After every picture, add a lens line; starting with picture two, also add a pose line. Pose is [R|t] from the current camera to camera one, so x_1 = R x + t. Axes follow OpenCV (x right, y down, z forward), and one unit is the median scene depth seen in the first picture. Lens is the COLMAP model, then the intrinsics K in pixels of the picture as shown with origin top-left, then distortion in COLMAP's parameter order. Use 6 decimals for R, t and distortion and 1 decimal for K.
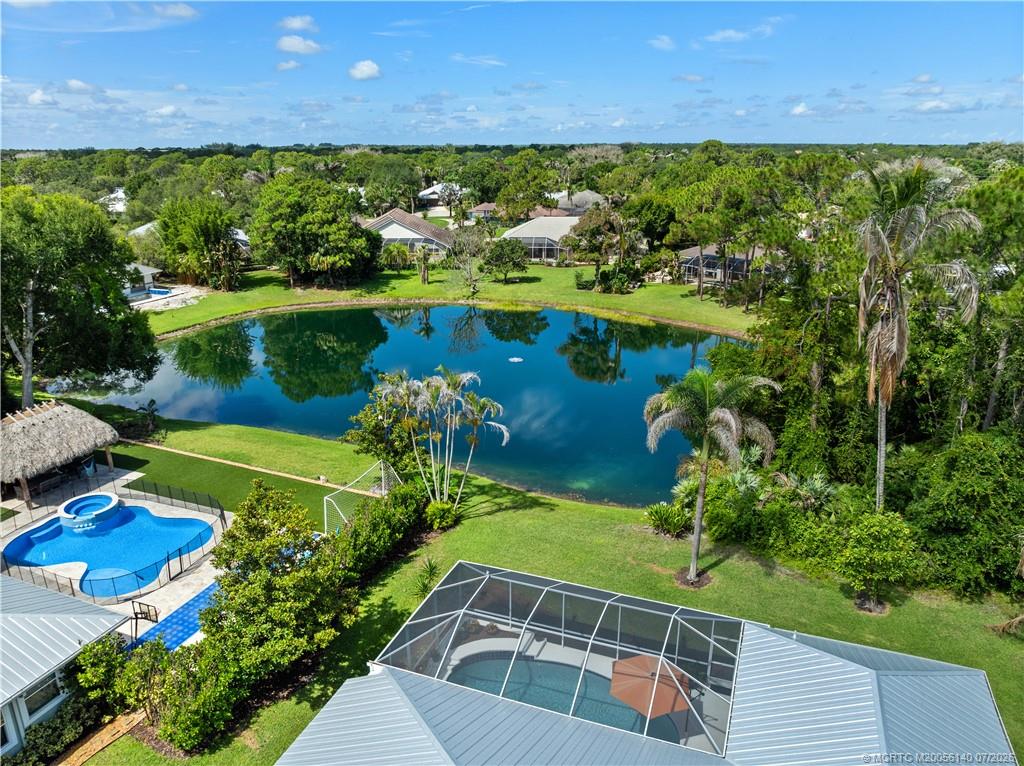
lens RADIAL K [[723.5, 0, 512.0], [0, 723.5, 383.0], [0, 0, 1]] dist [-0.033857, 0.004530]
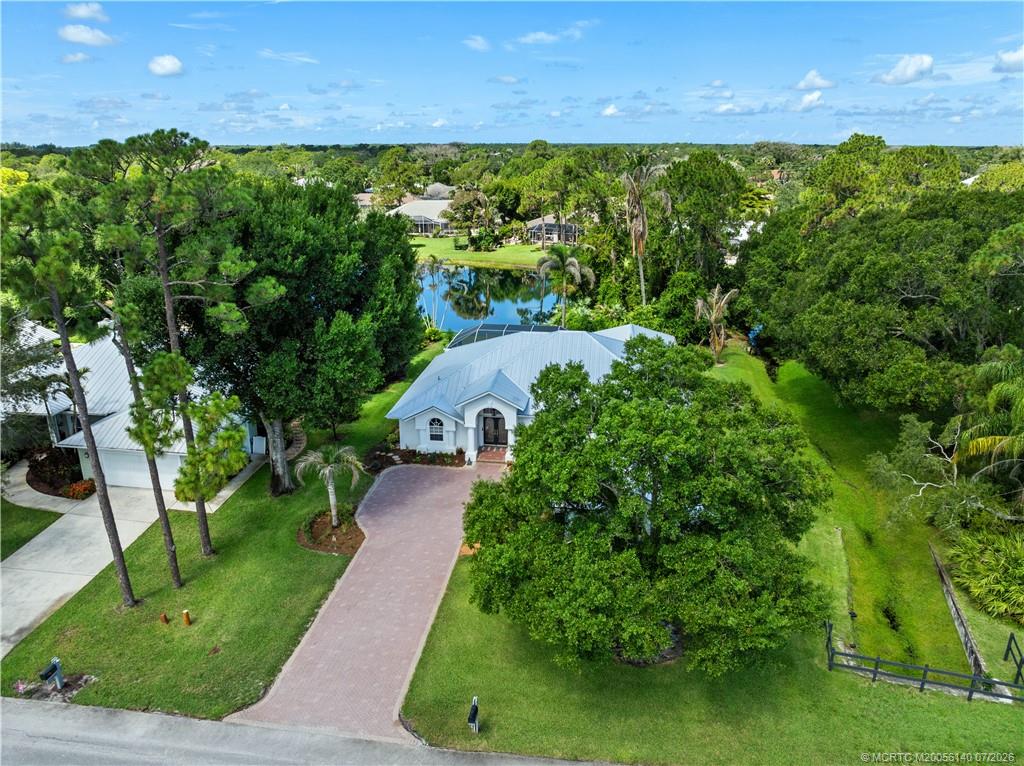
lens RADIAL K [[729.2, 0, 512.0], [0, 729.2, 383.0], [0, 0, 1]] dist [-0.031106, 0.009788]
pose [[0.972940, -0.068613, 0.220634, -0.110205], [0.069227, 0.997589, 0.004957, 0.105383], [-0.220442, 0.010451, 0.975344, -0.309761]]
